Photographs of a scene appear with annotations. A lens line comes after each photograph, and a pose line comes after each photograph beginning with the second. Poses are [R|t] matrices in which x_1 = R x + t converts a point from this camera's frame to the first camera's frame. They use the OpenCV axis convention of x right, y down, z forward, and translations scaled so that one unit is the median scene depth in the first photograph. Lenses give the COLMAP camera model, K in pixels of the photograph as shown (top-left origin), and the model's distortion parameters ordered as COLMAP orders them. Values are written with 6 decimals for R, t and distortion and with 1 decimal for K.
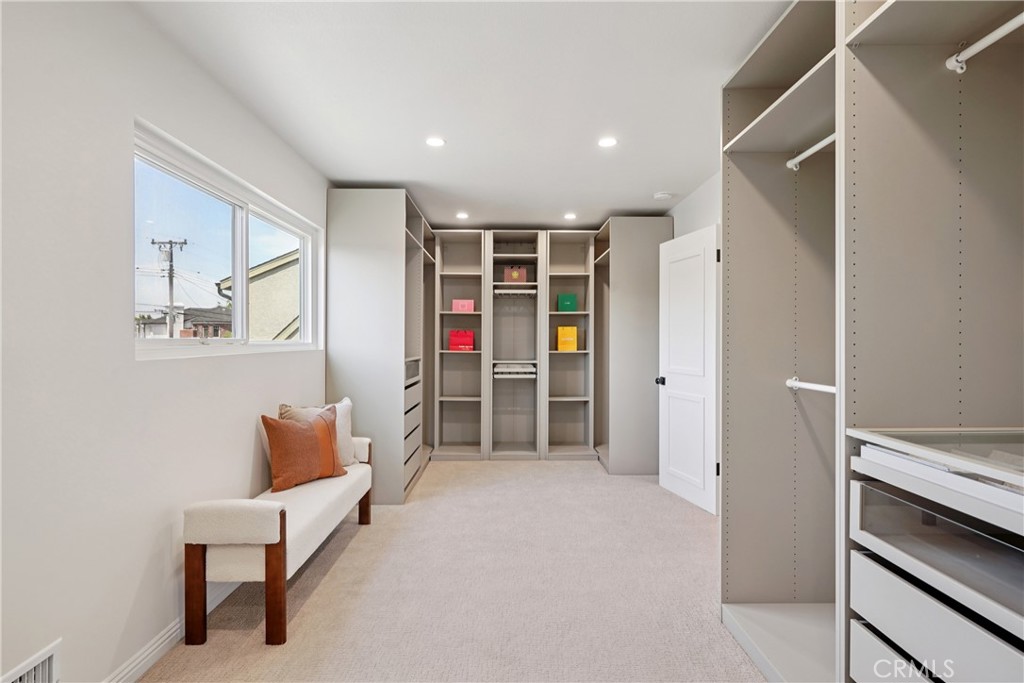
lens RADIAL K [[467.4, 0, 512.5], [0, 467.4, 334.9], [0, 0, 1]] dist [-0.003155, -0.001155]
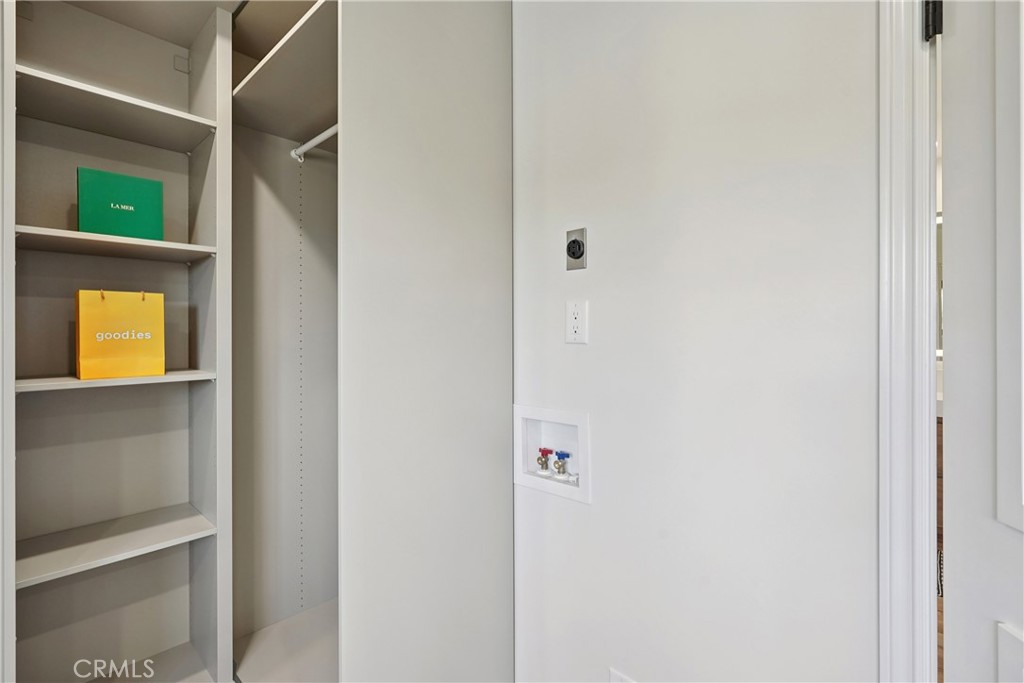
lens RADIAL K [[467.4, 0, 512.5], [0, 467.4, 334.9], [0, 0, 1]] dist [-0.003155, -0.001155]
pose [[0.689929, -0.006645, 0.723846, 0.076046], [-0.014413, 0.999634, 0.022914, -0.001256], [-0.723733, -0.026242, 0.689581, 0.634860]]
